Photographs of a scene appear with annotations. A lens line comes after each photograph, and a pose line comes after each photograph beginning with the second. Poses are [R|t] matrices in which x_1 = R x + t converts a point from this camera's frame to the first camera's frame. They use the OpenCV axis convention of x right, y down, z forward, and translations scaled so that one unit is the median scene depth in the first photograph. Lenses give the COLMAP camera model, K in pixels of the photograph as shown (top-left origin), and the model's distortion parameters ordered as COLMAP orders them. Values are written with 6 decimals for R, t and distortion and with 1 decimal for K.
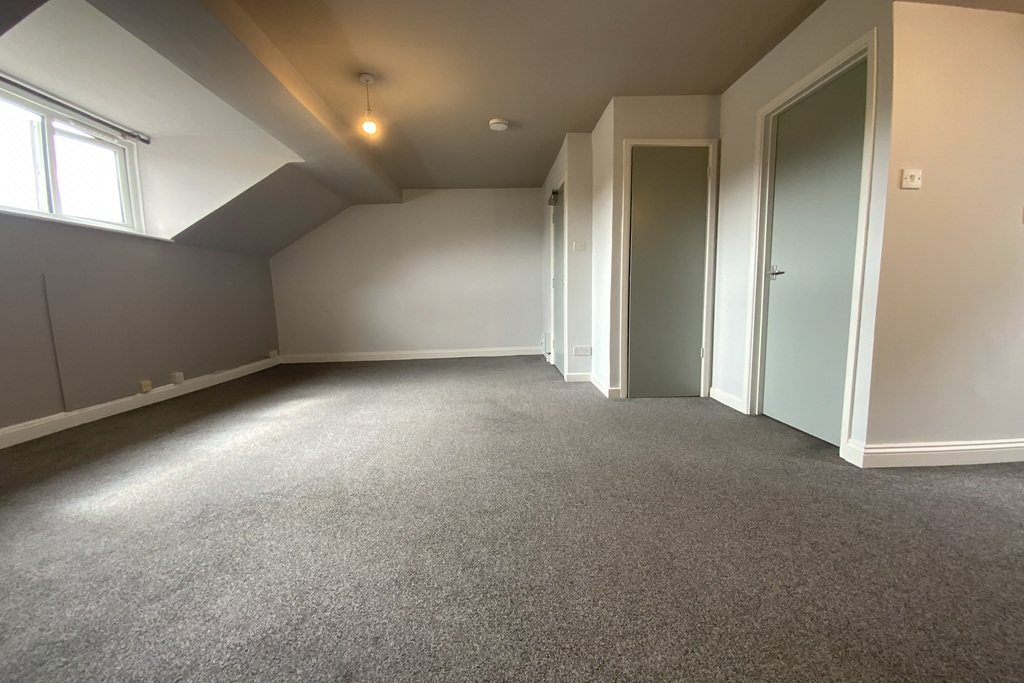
lens RADIAL K [[417.5, 0, 511.5], [0, 417.5, 347.6], [0, 0, 1]] dist [0.000105, -0.002548]
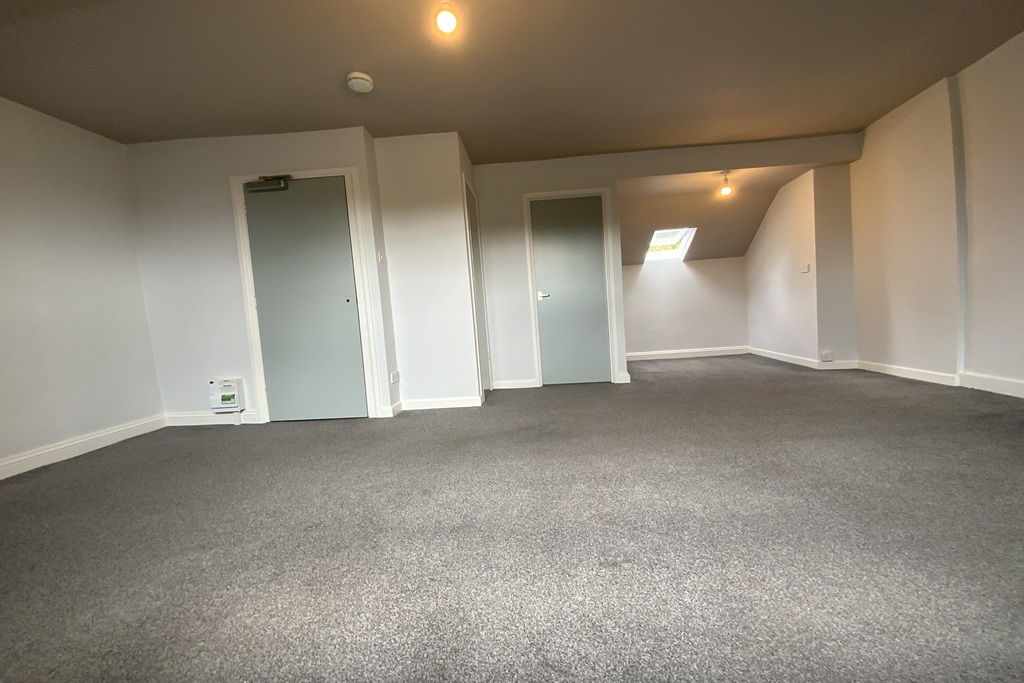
lens RADIAL K [[417.5, 0, 516.4], [0, 417.5, 339.6], [0, 0, 1]] dist [0.000105, -0.002548]
pose [[0.094260, -0.048654, 0.994358, -0.909662], [0.174747, 0.984107, 0.031587, -0.071755], [-0.980091, 0.170783, 0.101264, 0.873692]]
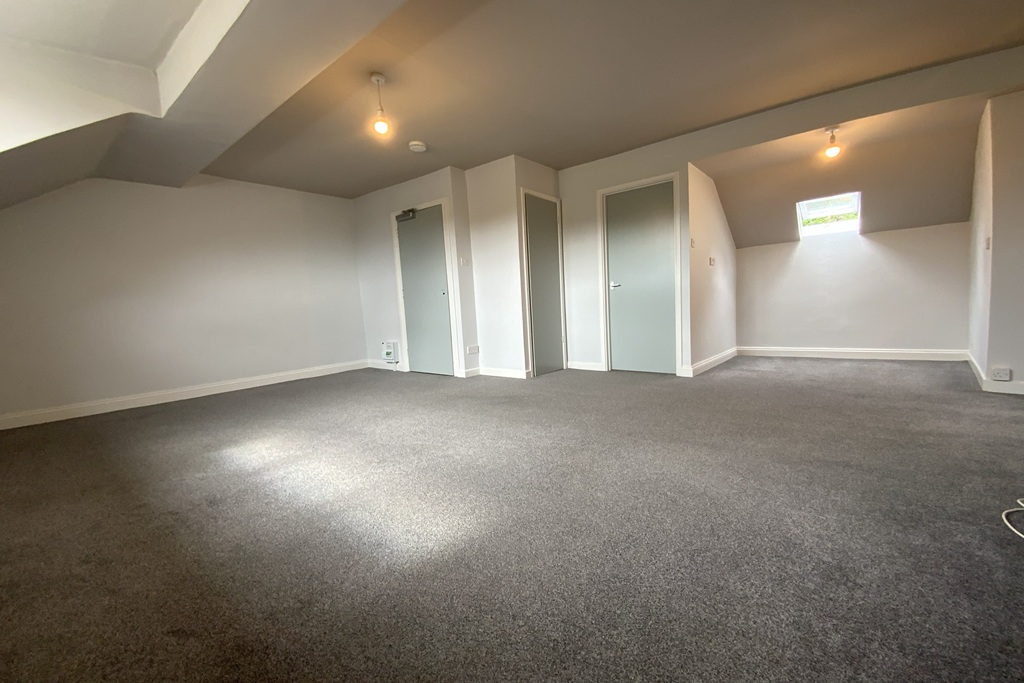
lens RADIAL K [[417.5, 0, 513.9], [0, 417.5, 340.2], [0, 0, 1]] dist [0.000105, -0.002548]
pose [[0.662769, -0.073218, 0.745236, -0.852021], [0.122566, 0.992394, -0.011502, 0.013009], [-0.738725, 0.098964, 0.666702, 0.164101]]
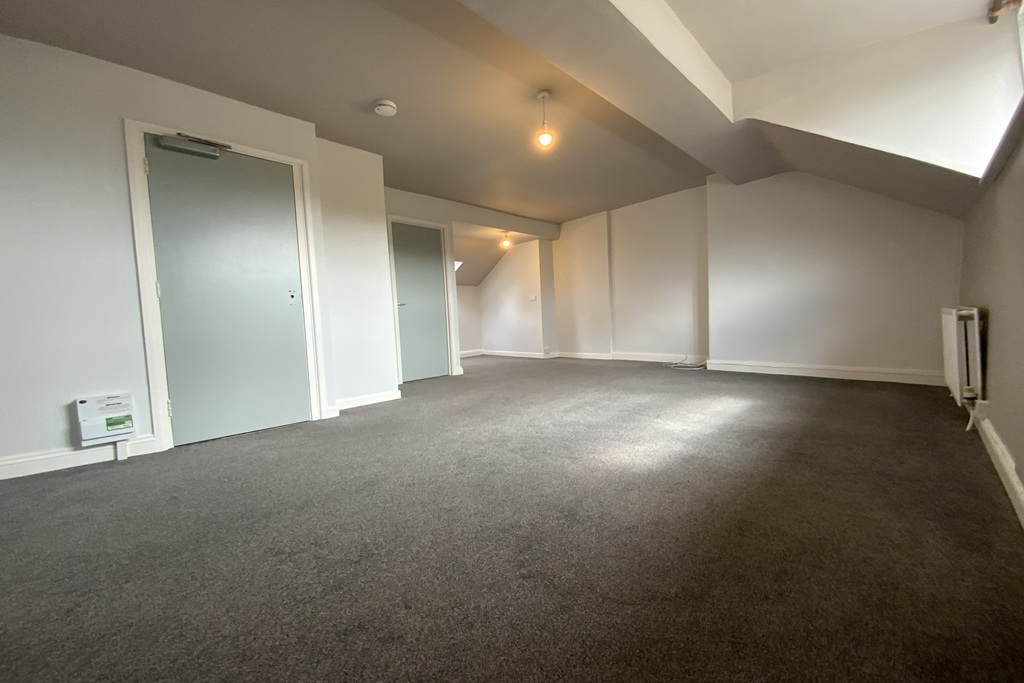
lens RADIAL K [[417.5, 0, 515.9], [0, 417.5, 332.2], [0, 0, 1]] dist [0.000105, -0.002548]
pose [[-0.706384, 0.012465, 0.707719, -0.969148], [0.126121, 0.986062, 0.108516, -0.175066], [-0.696502, 0.165912, -0.698111, 1.783406]]
